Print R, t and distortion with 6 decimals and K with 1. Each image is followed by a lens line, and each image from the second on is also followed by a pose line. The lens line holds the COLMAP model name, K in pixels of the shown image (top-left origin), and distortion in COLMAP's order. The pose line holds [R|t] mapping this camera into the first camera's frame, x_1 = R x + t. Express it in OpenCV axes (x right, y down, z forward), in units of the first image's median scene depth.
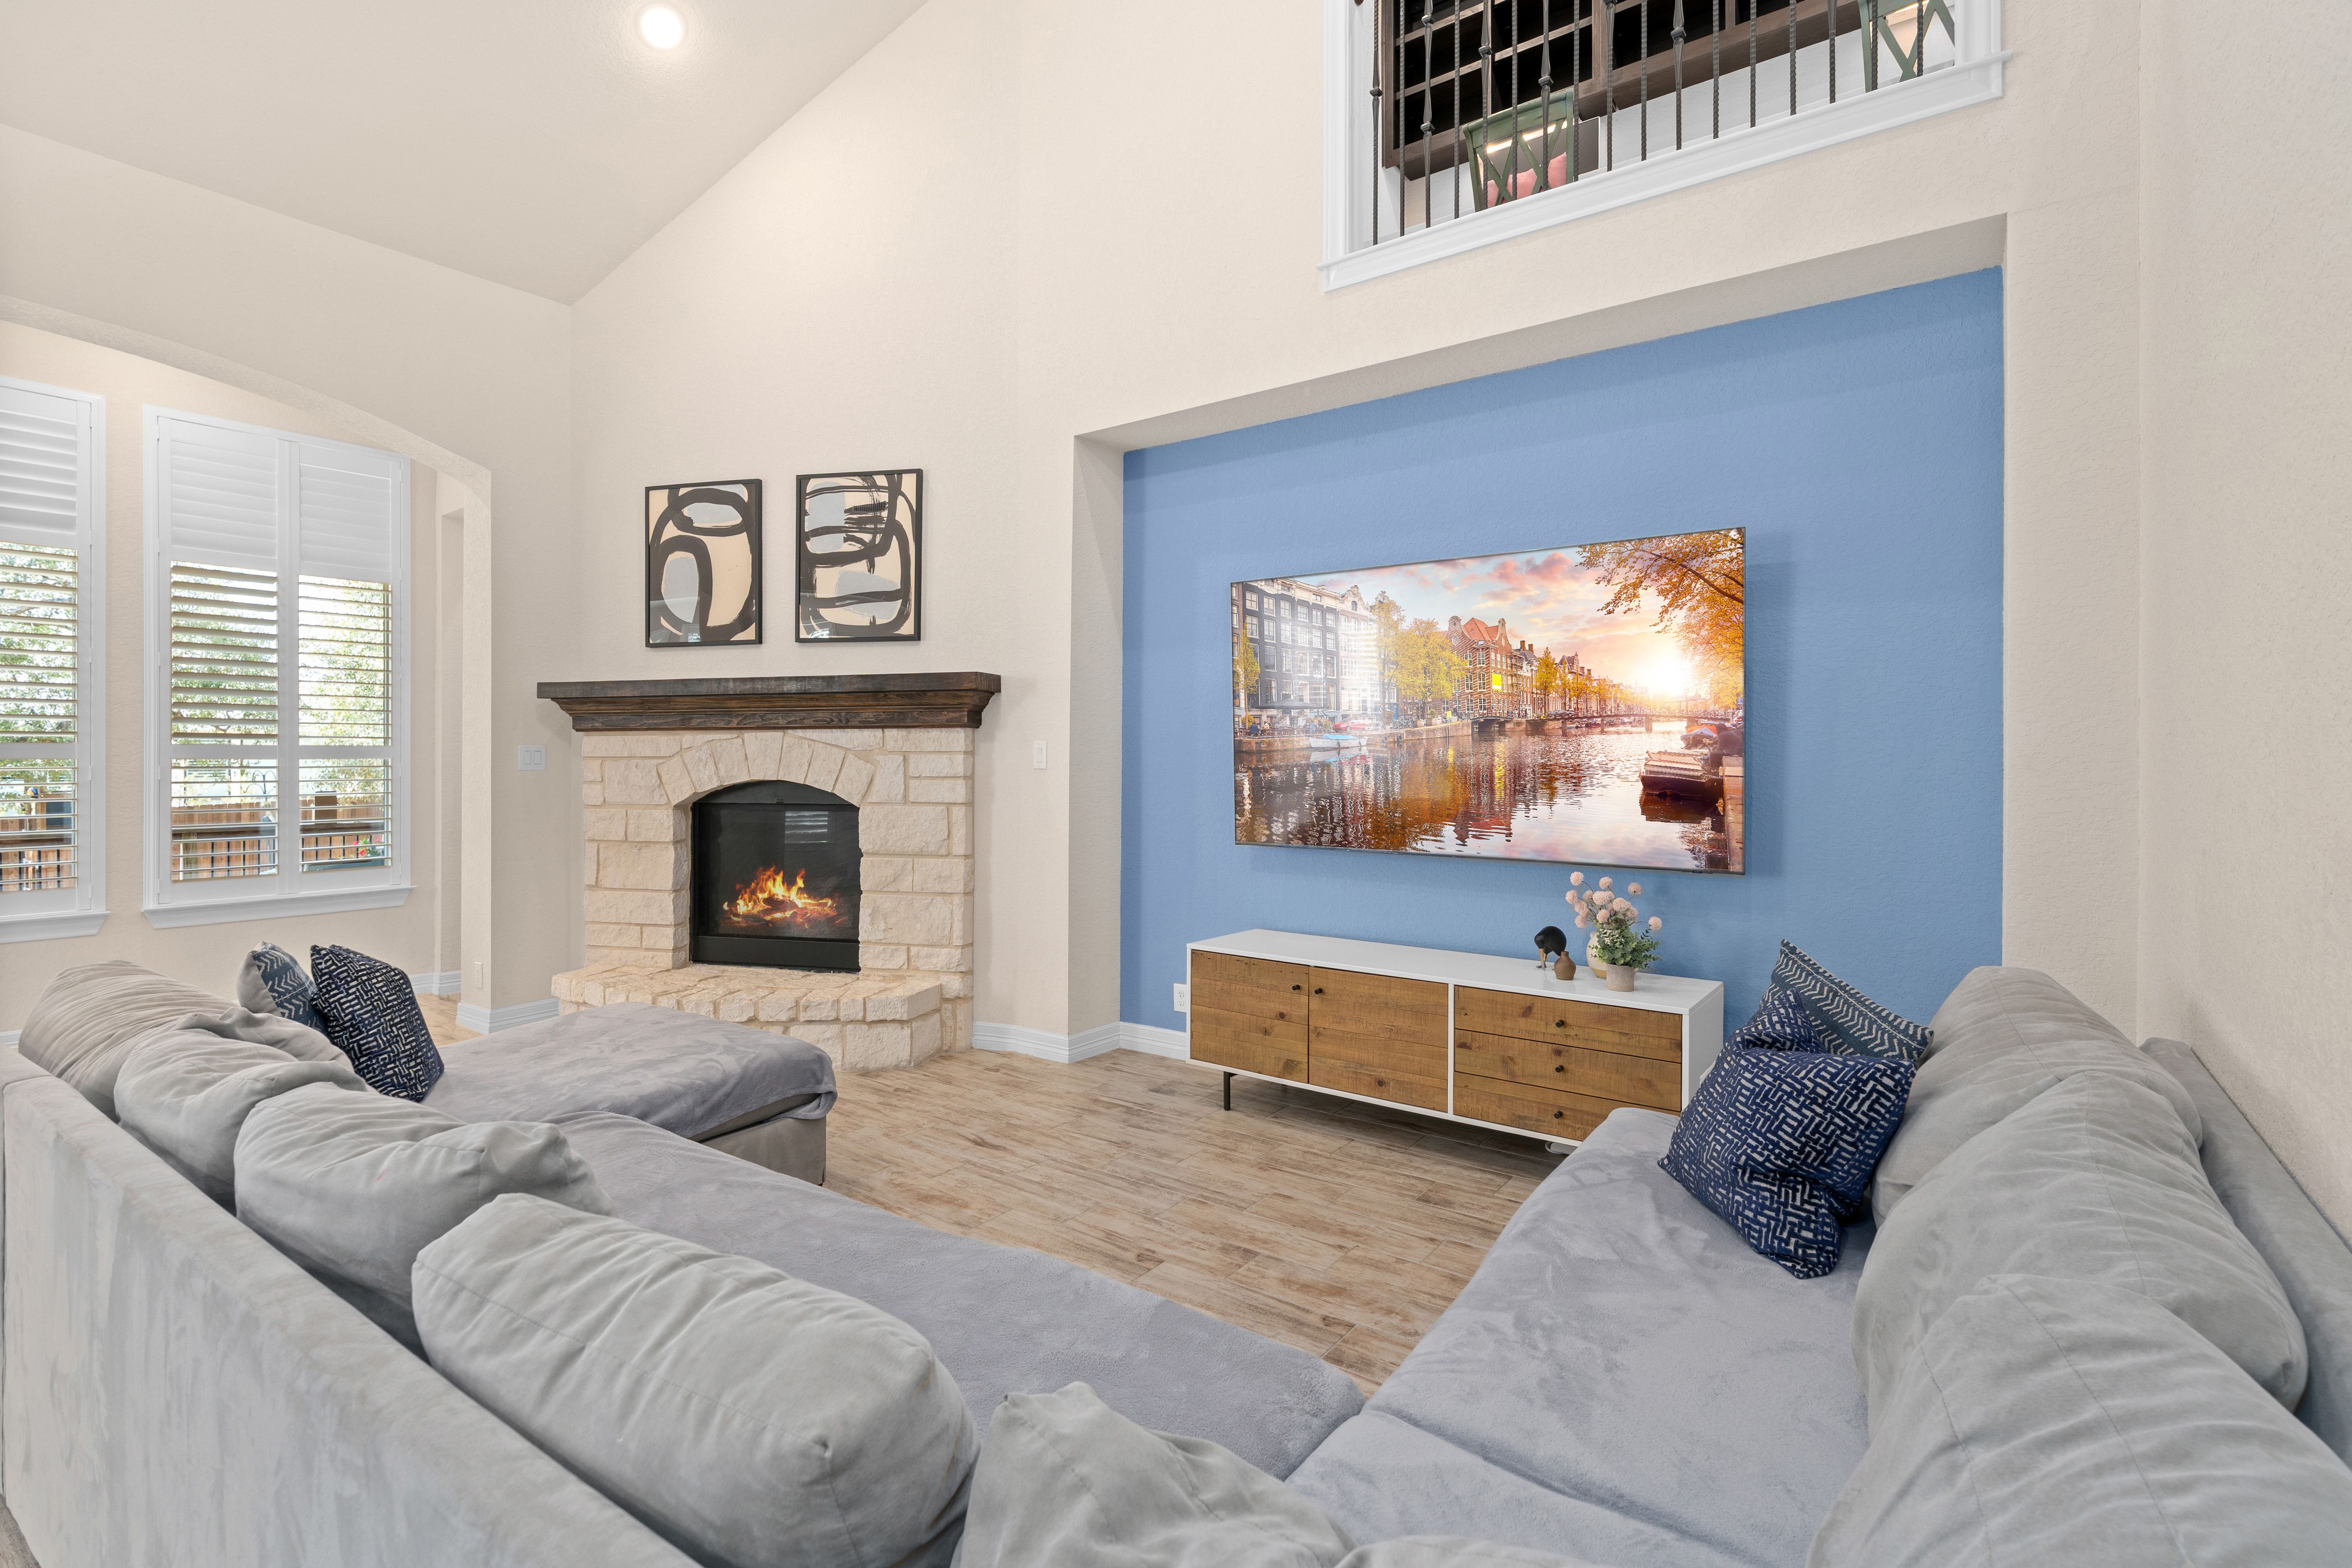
lens RADIAL K [[1033.8, 0, 1176.0], [0, 1033.8, 784.0], [0, 0, 1]] dist [-0.000060, -0.000087]
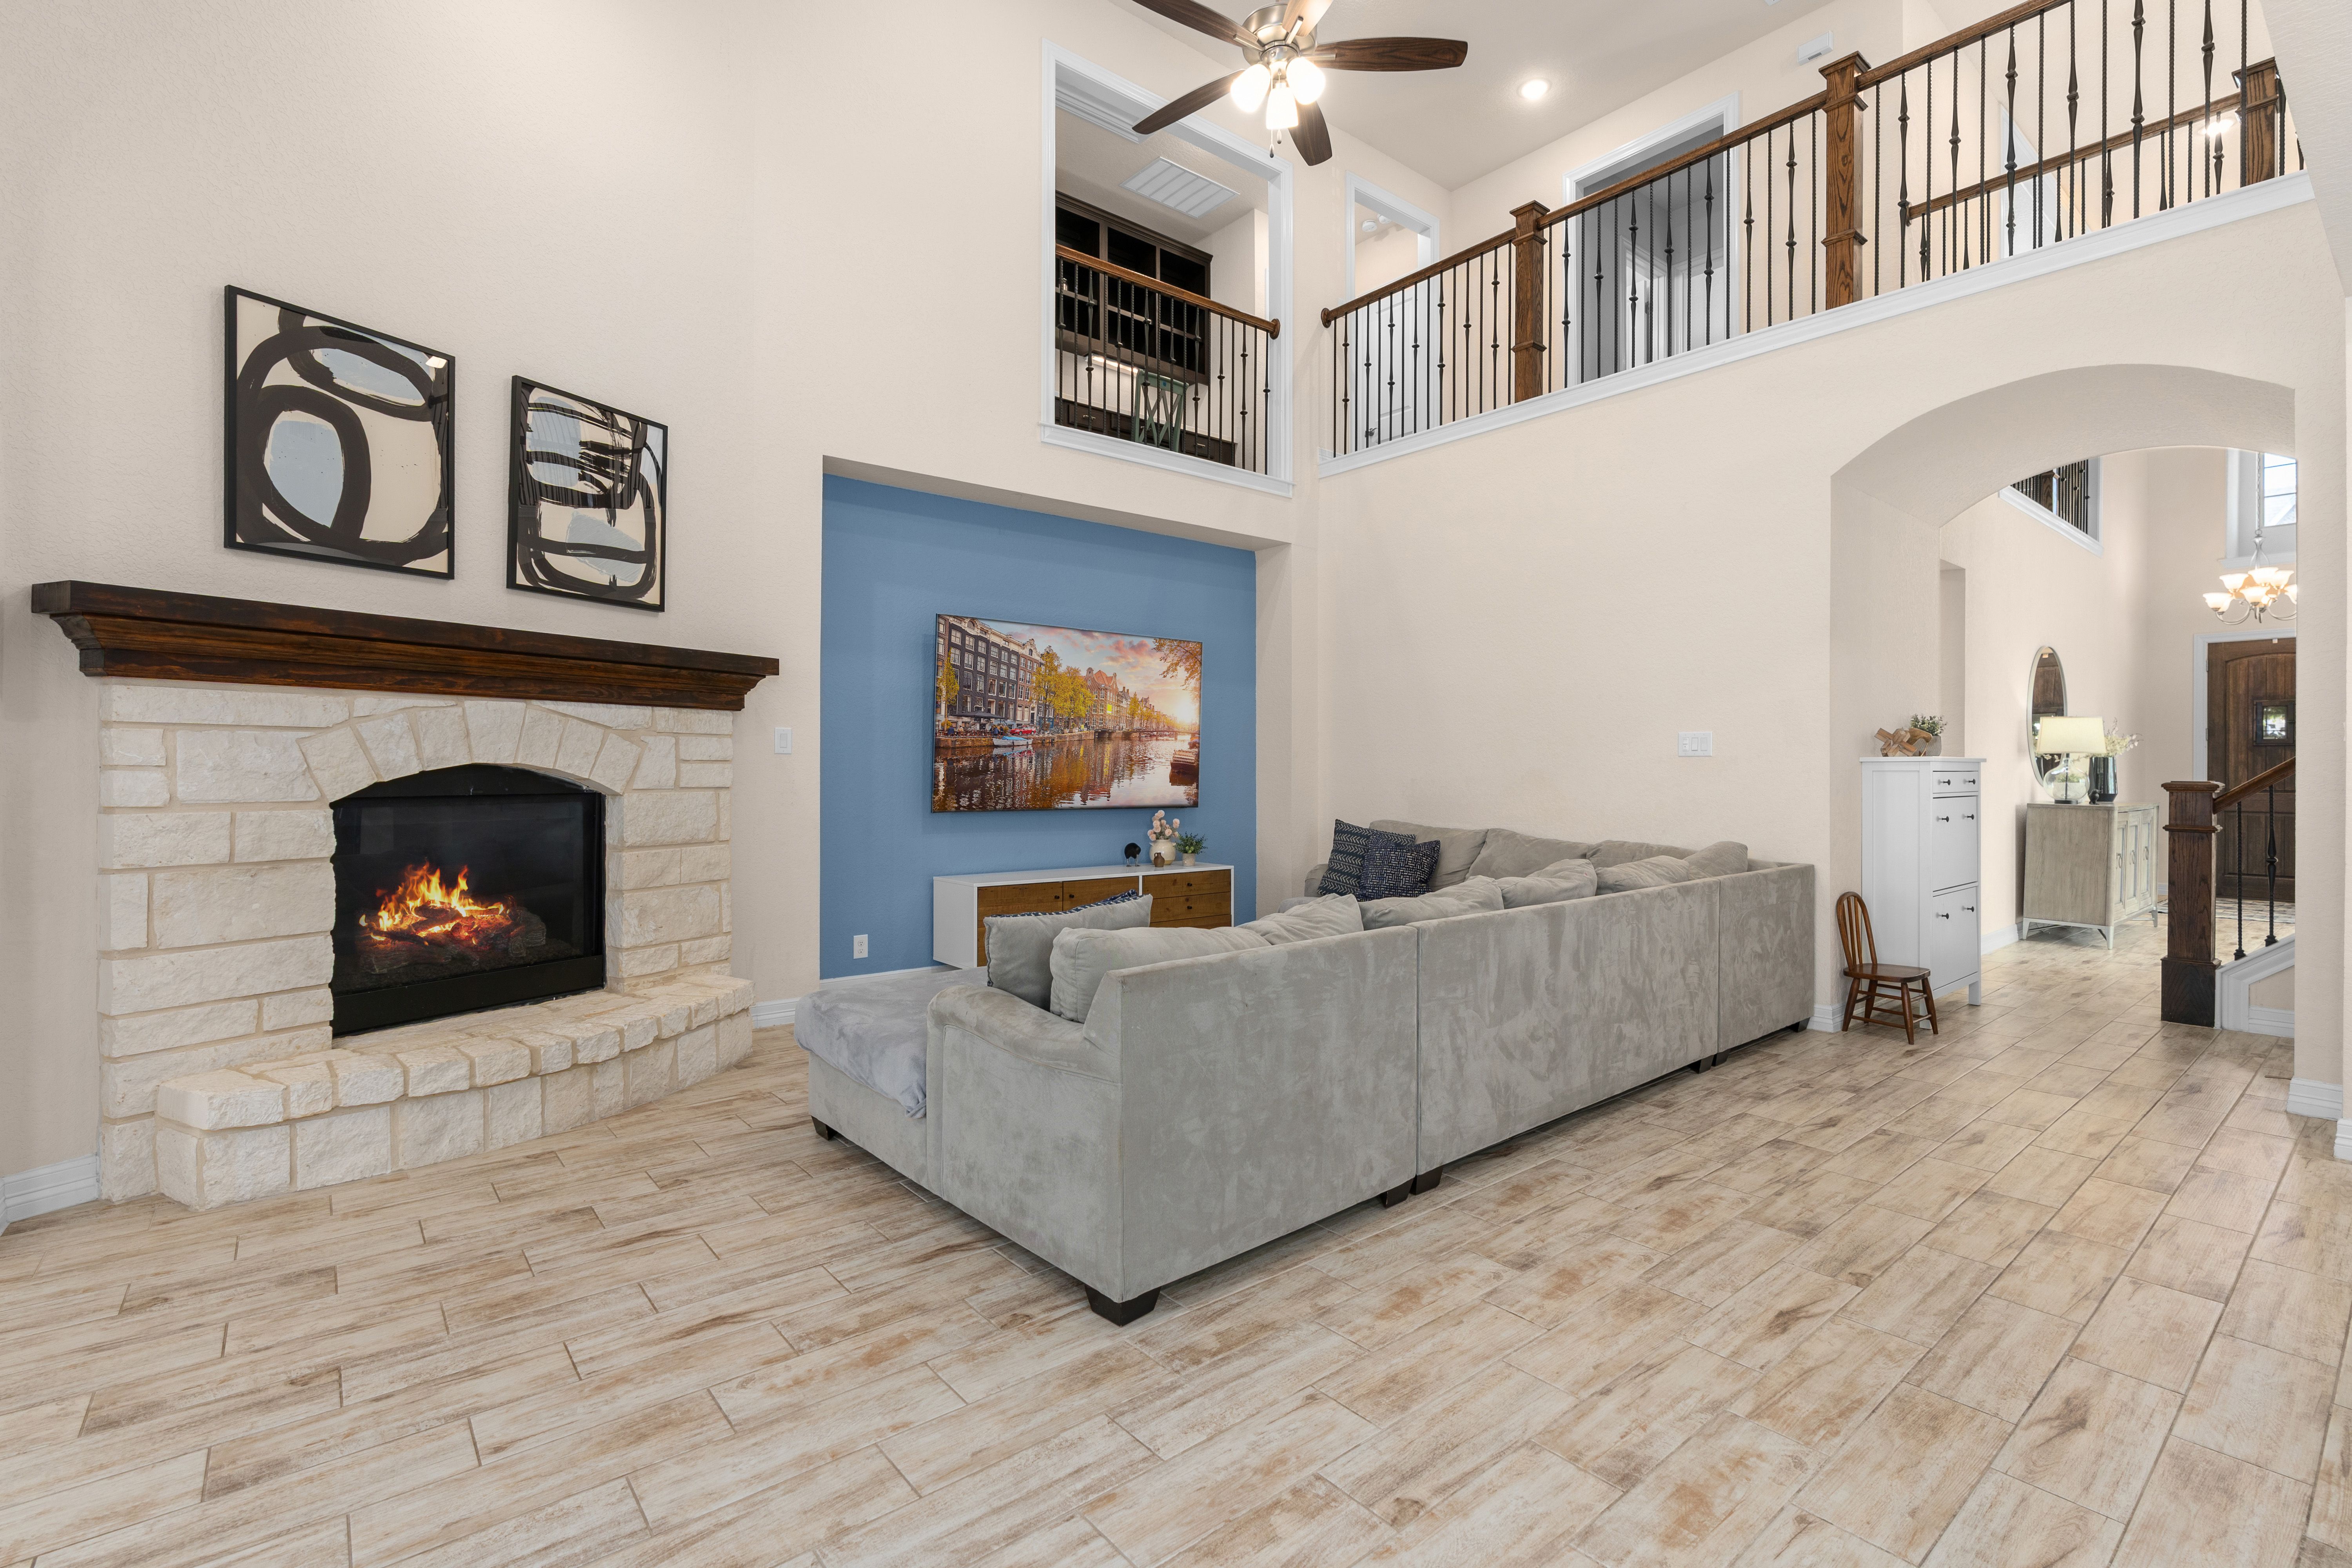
lens RADIAL K [[1064.4, 0, 1176.9], [0, 1064.4, 769.8], [0, 0, 1]] dist [-0.001126, -0.000346]
pose [[0.255701, -0.004539, 0.966745, -1.043352], [0.004360, 0.999984, 0.003542, 0.000208], [-0.966746, 0.003310, 0.255717, 0.315421]]
